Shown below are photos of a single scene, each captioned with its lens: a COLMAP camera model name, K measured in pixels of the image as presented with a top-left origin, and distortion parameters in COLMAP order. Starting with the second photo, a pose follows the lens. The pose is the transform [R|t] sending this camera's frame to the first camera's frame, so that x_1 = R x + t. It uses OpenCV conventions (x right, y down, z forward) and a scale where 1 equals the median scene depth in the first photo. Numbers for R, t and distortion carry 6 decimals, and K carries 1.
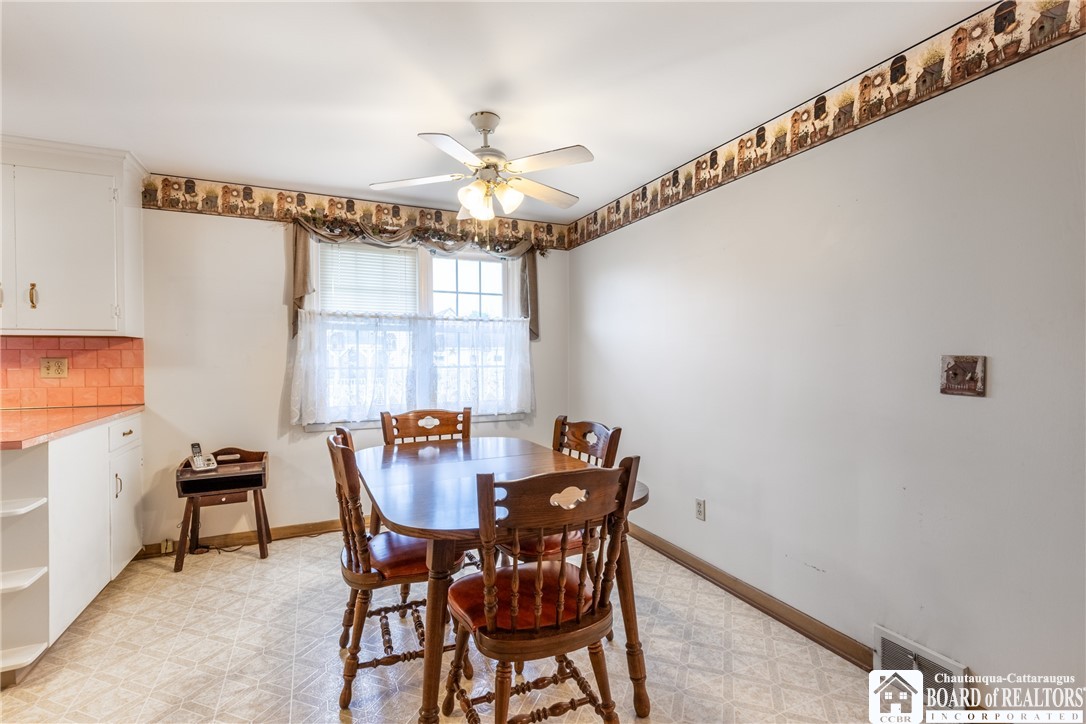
lens RADIAL K [[501.5, 0, 542.8], [0, 501.5, 364.5], [0, 0, 1]] dist [0.001496, -0.001398]
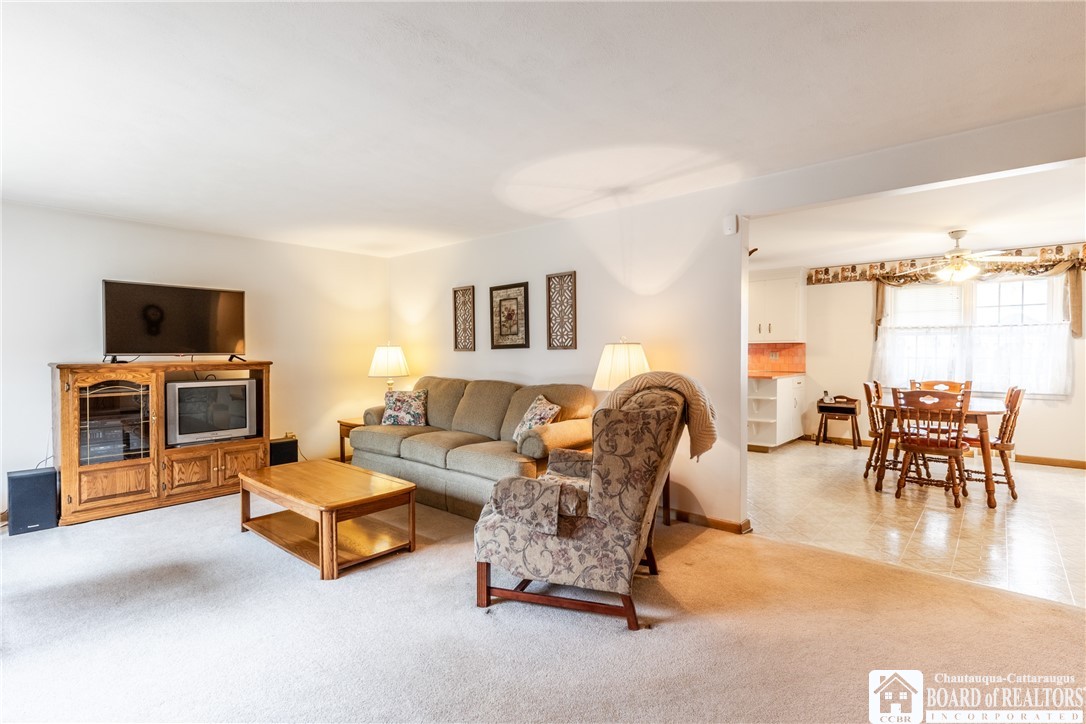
lens RADIAL K [[501.5, 0, 551.8], [0, 501.5, 362.7], [0, 0, 1]] dist [0.001496, -0.001398]
pose [[0.413159, 0.022028, -0.910393, 0.762459], [-0.011460, 0.999754, 0.018989, 0.006403], [0.910587, 0.002588, 0.413309, -0.941850]]
